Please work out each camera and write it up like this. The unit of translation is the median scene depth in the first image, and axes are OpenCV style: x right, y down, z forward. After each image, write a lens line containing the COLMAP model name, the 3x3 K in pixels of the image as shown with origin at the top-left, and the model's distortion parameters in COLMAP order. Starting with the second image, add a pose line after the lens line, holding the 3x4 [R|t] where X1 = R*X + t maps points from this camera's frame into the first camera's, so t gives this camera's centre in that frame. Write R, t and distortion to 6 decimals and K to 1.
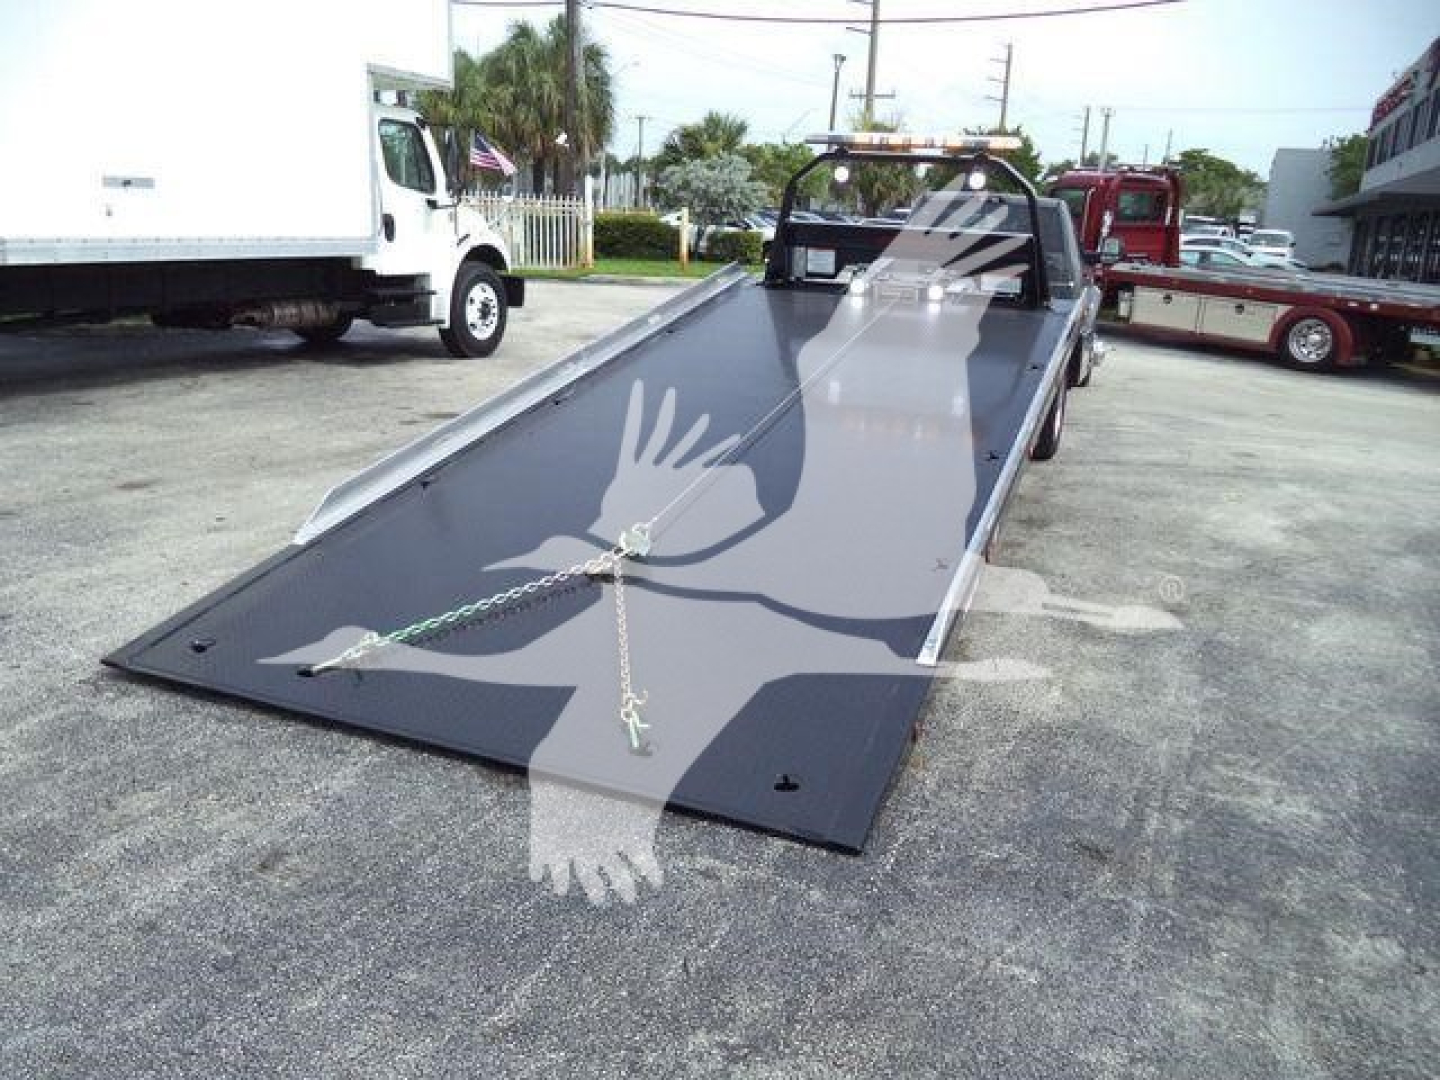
lens RADIAL K [[1170.7, 0, 738.2], [0, 1170.7, 544.8], [0, 0, 1]] dist [-0.025964, 0.006328]
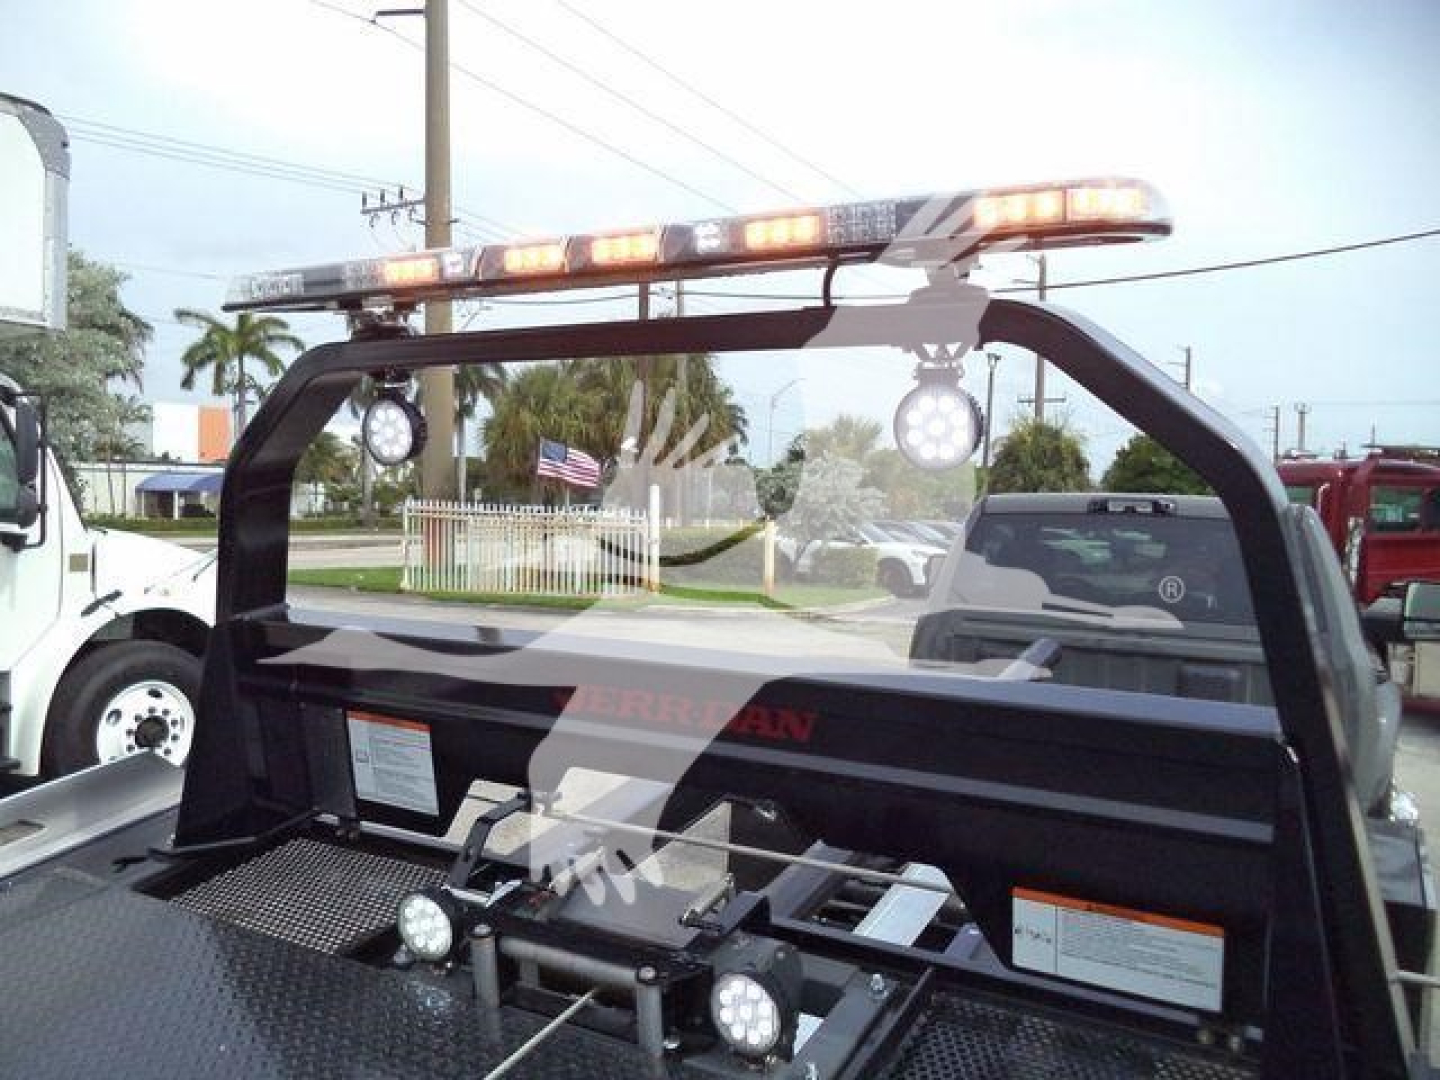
lens RADIAL K [[1170.7, 0, 729.3], [0, 1170.7, 531.4], [0, 0, 1]] dist [-0.025964, 0.006328]
pose [[0.986163, -0.017431, -0.164858, 0.055625], [-0.026789, 0.964631, -0.262240, -0.067359], [0.163598, 0.263027, 0.950817, 0.223154]]
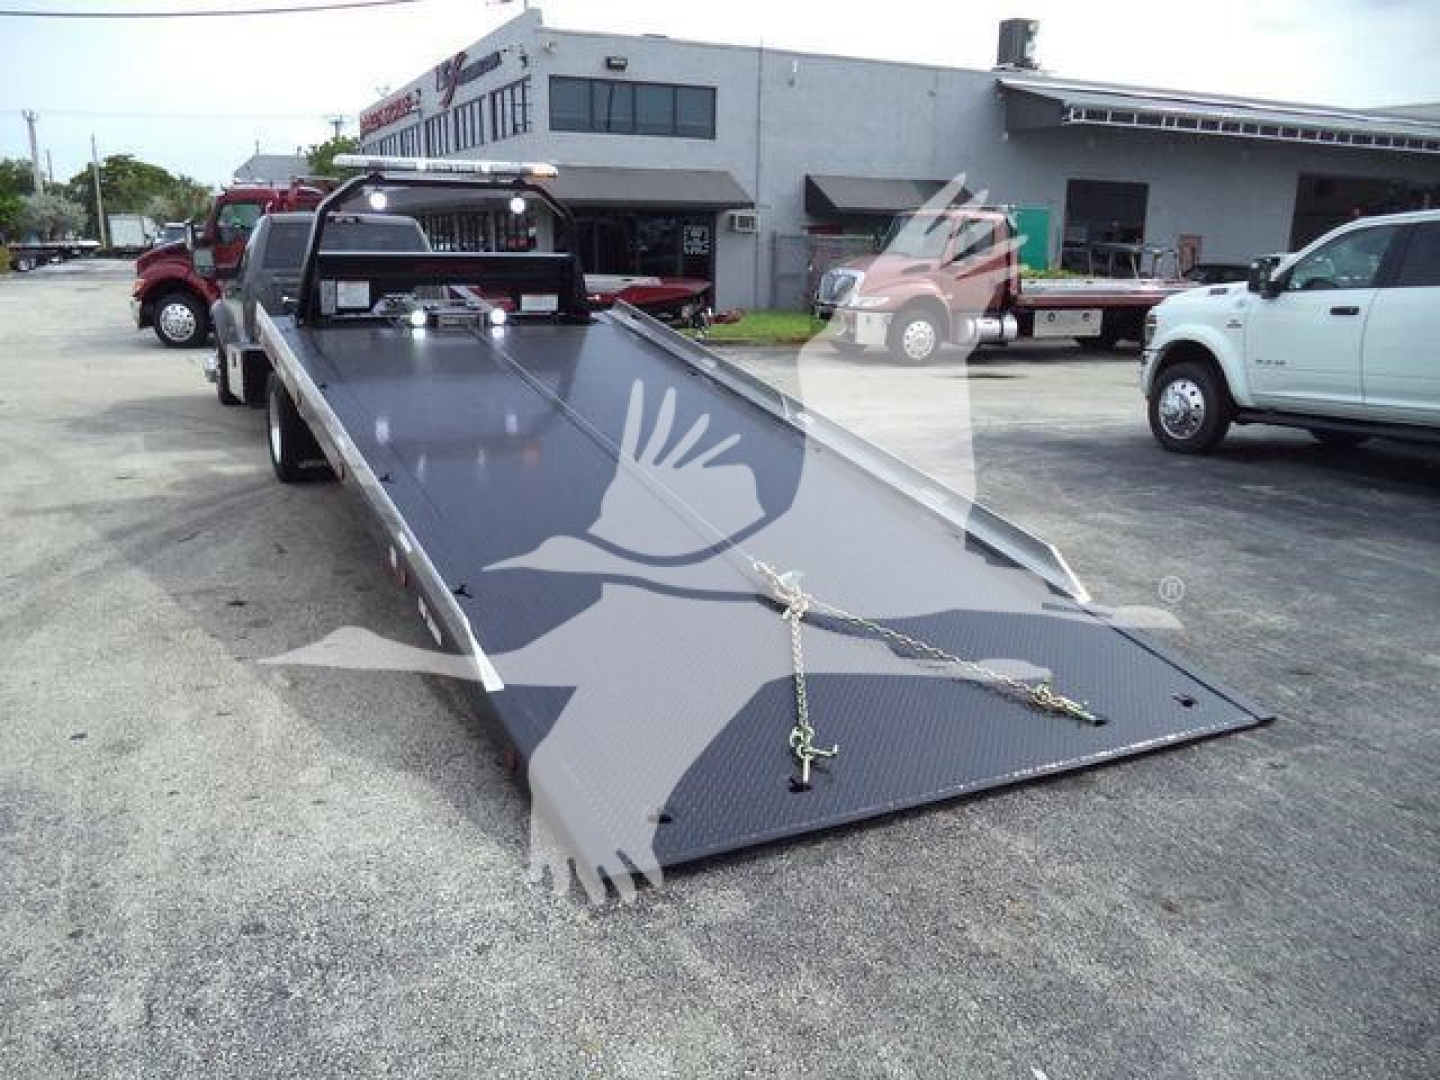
lens RADIAL K [[1170.7, 0, 720.7], [0, 1170.7, 527.4], [0, 0, 1]] dist [-0.025964, 0.006328]
pose [[0.671150, -0.219143, 0.708190, -0.126834], [0.231011, 0.969566, 0.081094, -0.021517], [-0.704408, 0.109173, 0.701349, 0.049890]]
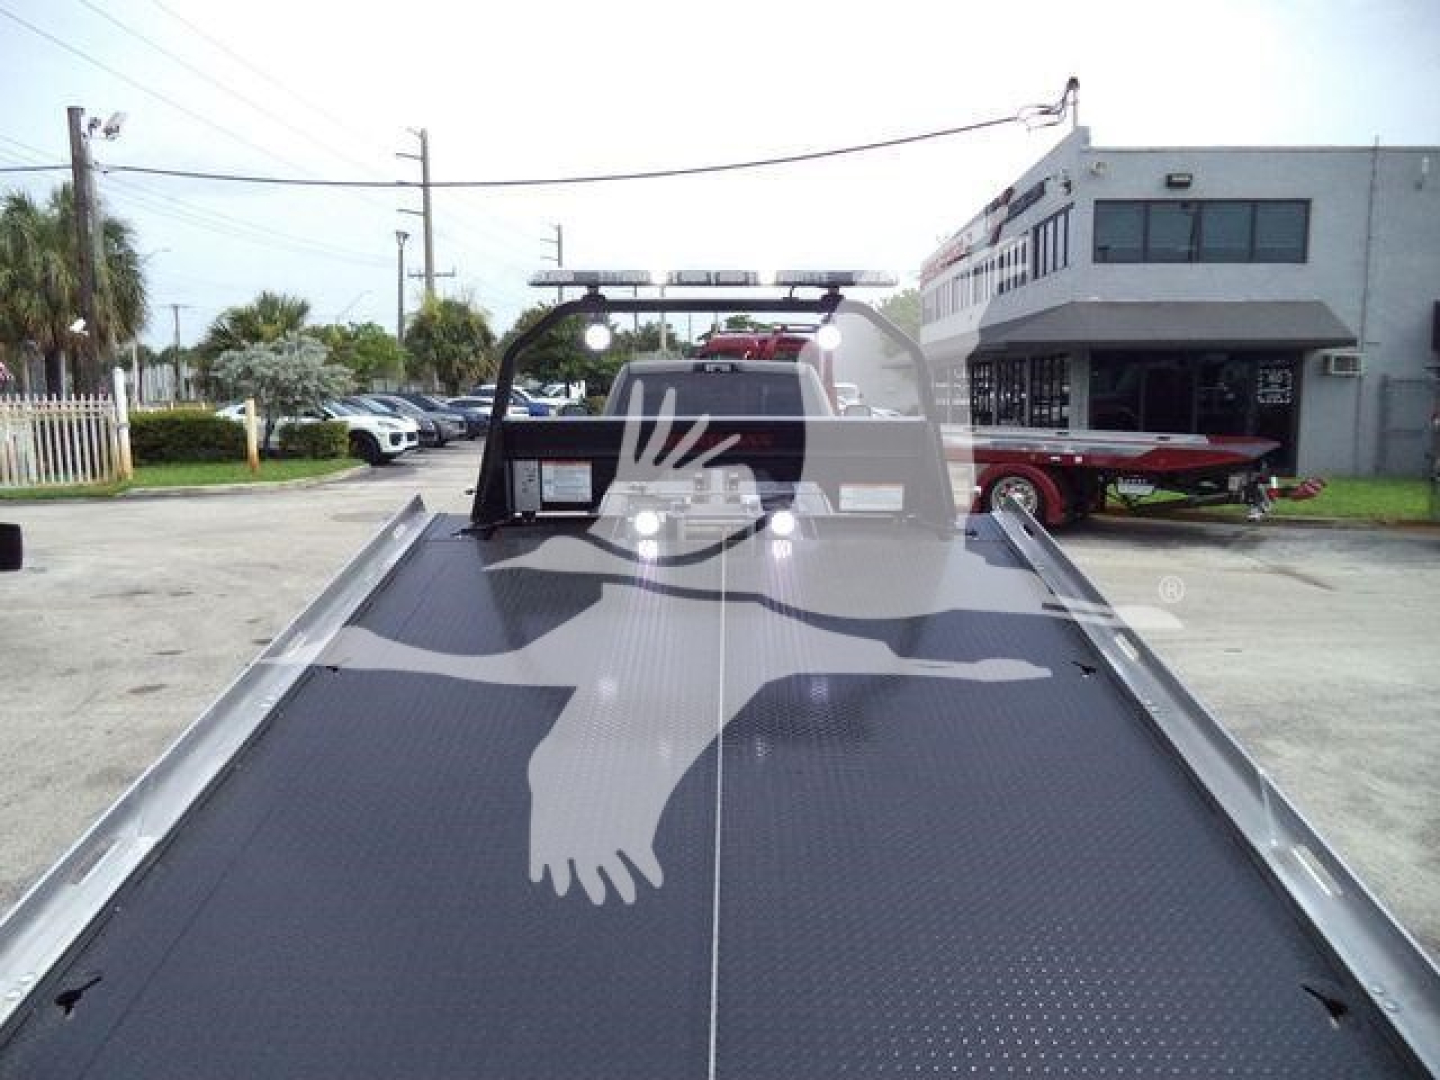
lens RADIAL K [[1170.7, 0, 732.3], [0, 1170.7, 533.4], [0, 0, 1]] dist [-0.025964, 0.006328]
pose [[0.934877, -0.097746, 0.341248, -0.016060], [0.148066, 0.981095, -0.124618, -0.039293], [-0.322616, 0.167030, 0.931676, 0.127427]]
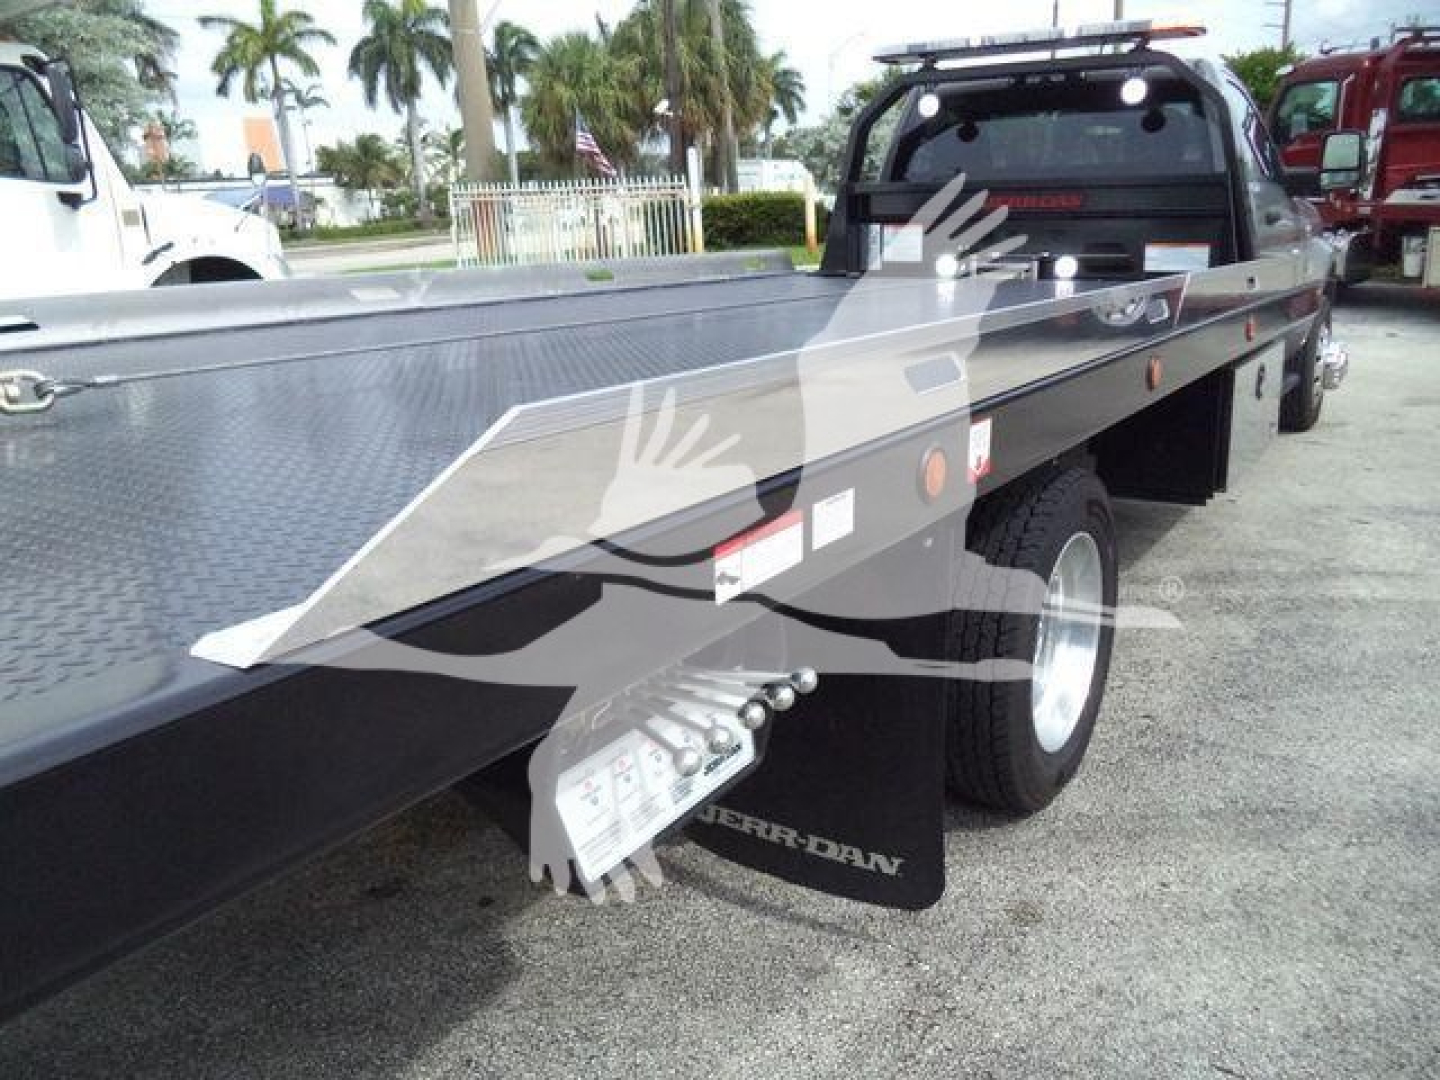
lens RADIAL K [[1170.7, 0, 724.7], [0, 1170.7, 541.2], [0, 0, 1]] dist [-0.025964, 0.006328]
pose [[0.970428, -0.025503, -0.240041, 0.078412], [0.027925, 0.999588, 0.006693, -0.045204], [0.239771, -0.013199, 0.970740, 0.202539]]
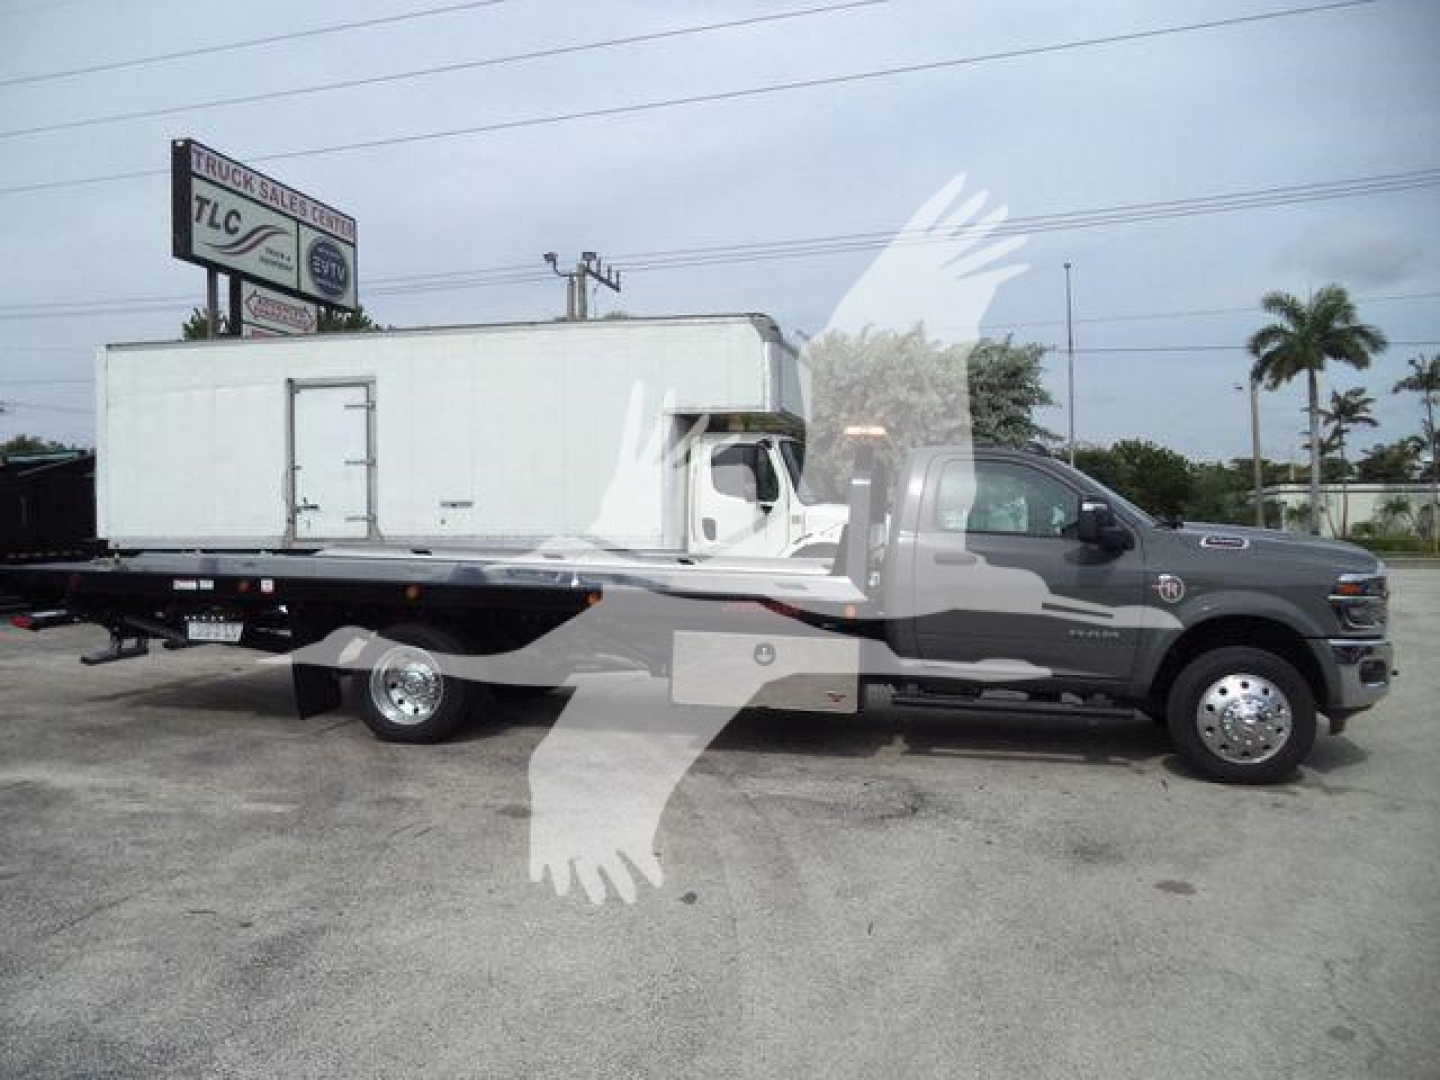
lens RADIAL K [[1170.7, 0, 712.6], [0, 1170.7, 543.1], [0, 0, 1]] dist [-0.025964, 0.006328]
pose [[0.159805, -0.026377, -0.986796, 0.352484], [-0.265107, 0.961773, -0.068640, -0.066112], [0.950884, 0.272575, 0.146704, 0.315122]]
